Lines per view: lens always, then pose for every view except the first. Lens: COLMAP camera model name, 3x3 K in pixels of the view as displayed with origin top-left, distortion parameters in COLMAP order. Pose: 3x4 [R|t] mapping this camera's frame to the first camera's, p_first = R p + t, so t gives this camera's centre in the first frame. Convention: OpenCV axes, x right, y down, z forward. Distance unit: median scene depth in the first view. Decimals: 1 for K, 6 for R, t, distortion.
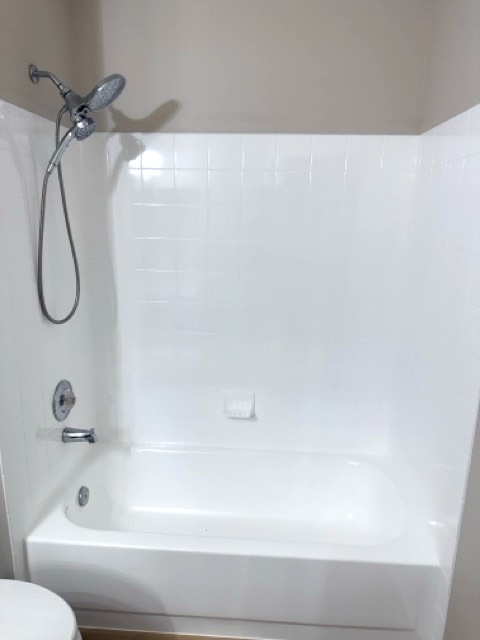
lens RADIAL K [[445.3, 0, 225.9], [0, 445.3, 318.4], [0, 0, 1]] dist [0.093281, -0.134691]
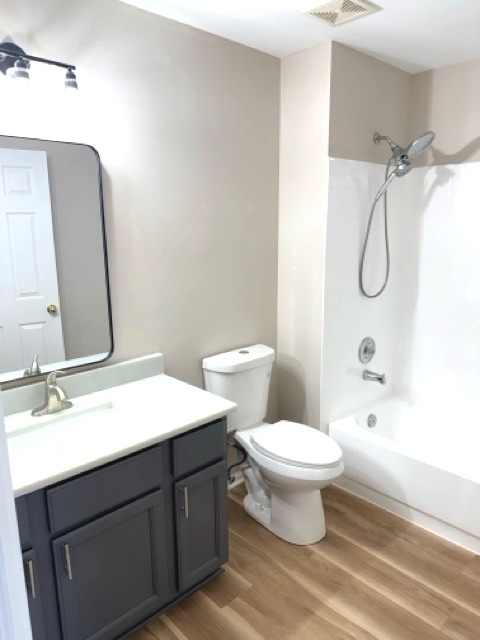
lens RADIAL K [[445.3, 0, 225.9], [0, 445.3, 318.4], [0, 0, 1]] dist [0.093281, -0.134691]
pose [[0.710831, 0.125401, -0.692094, 0.324617], [-0.143974, 0.989085, 0.031342, 0.099135], [0.688470, 0.077364, 0.721126, -0.402601]]
